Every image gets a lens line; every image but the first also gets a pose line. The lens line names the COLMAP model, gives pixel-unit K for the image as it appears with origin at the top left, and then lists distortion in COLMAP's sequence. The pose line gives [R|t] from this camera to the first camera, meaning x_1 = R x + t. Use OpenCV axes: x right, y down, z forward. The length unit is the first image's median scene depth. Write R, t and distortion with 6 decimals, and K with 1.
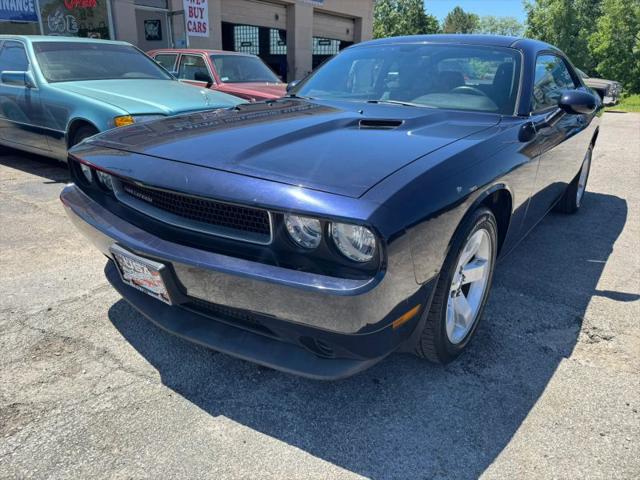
lens RADIAL K [[452.7, 0, 320.0], [0, 452.7, 240.0], [0, 0, 1]] dist [-0.000725, -0.005451]
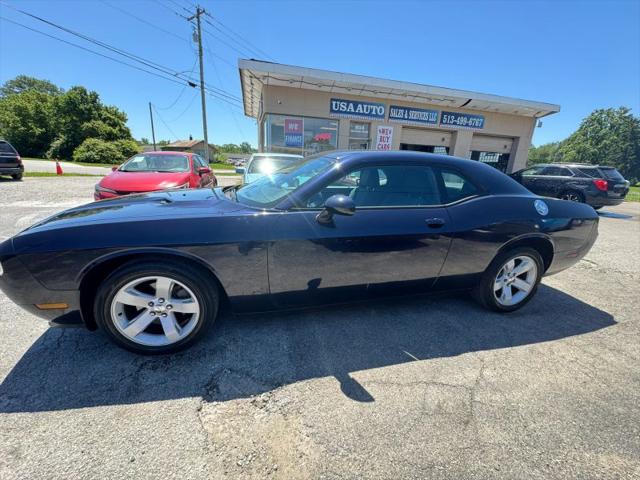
lens RADIAL K [[258.7, 0, 317.5], [0, 258.7, 231.1], [0, 0, 1]] dist [0.001135, -0.000140]
pose [[0.781935, 0.168708, -0.600096, 1.131987], [-0.242490, 0.969178, -0.043499, -0.229179], [0.574262, 0.179530, 0.798744, 0.524501]]
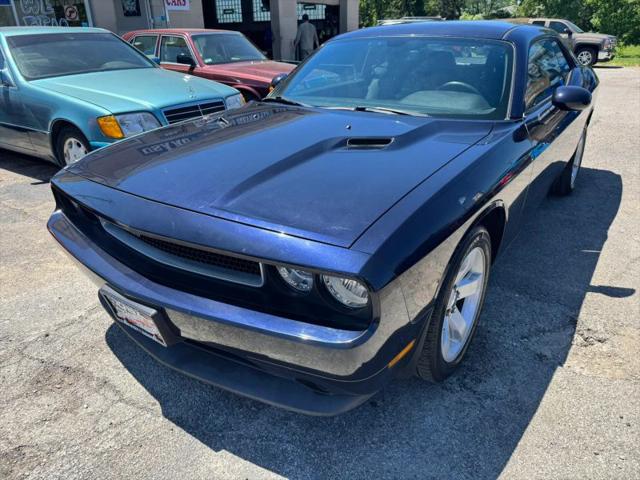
lens RADIAL K [[452.8, 0, 314.8], [0, 452.8, 241.3], [0, 0, 1]] dist [-0.006909, 0.000871]
pose [[0.999019, -0.044248, -0.001766, 0.008958], [0.044253, 0.996067, 0.076763, -0.117896], [-0.001637, -0.076765, 0.997048, 0.015519]]
